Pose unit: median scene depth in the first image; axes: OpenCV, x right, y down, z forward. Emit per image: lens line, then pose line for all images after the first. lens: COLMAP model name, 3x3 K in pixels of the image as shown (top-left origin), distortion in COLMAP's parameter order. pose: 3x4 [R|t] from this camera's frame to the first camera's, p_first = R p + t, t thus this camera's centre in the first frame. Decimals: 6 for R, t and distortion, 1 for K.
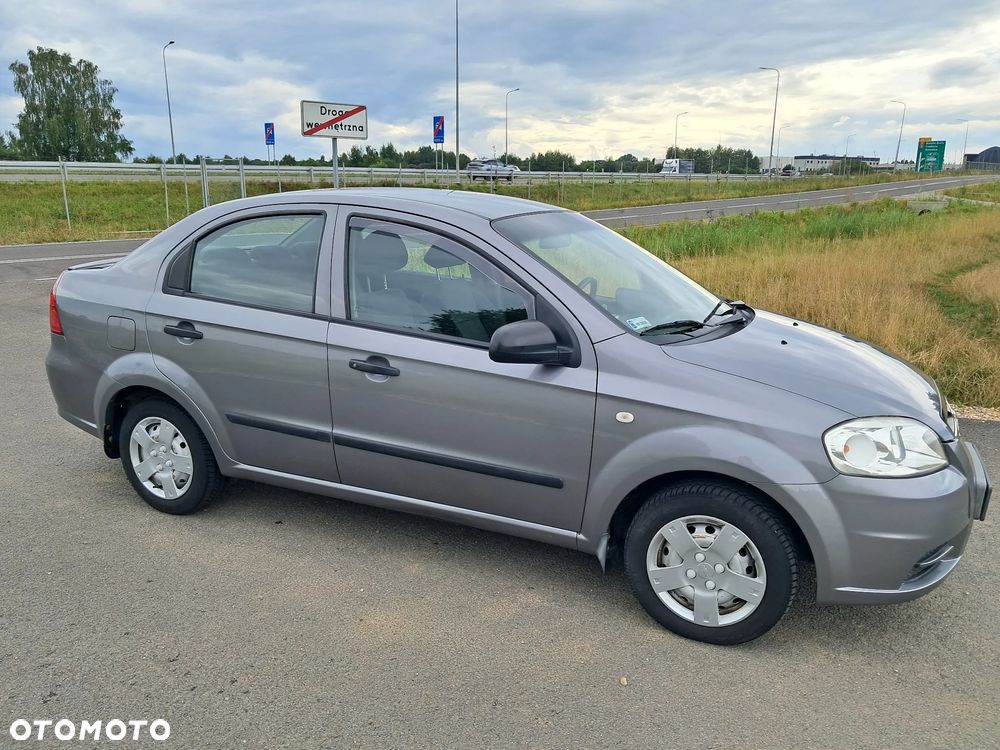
lens RADIAL K [[784.3, 0, 531.0], [0, 784.3, 386.8], [0, 0, 1]] dist [0.020452, -0.029165]
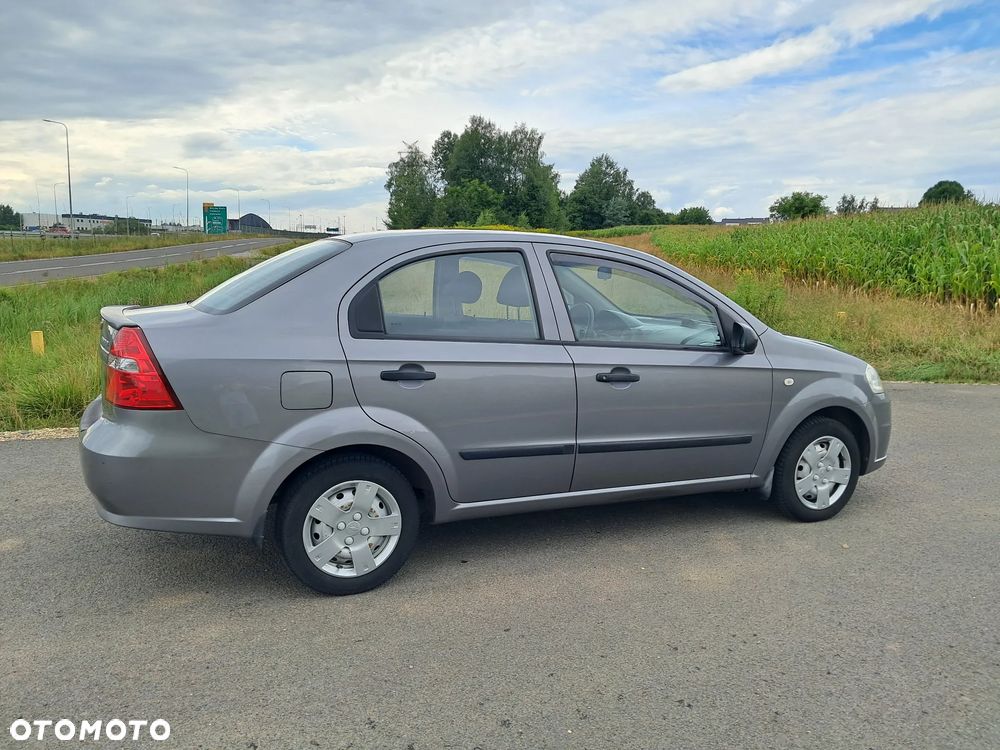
lens RADIAL K [[784.3, 0, 510.4], [0, 784.3, 369.2], [0, 0, 1]] dist [0.020452, -0.029165]
pose [[0.667173, -0.103009, 0.737746, -1.012161], [0.173169, 0.984707, -0.019112, -0.036412], [-0.724495, 0.140506, 0.674808, 0.275871]]
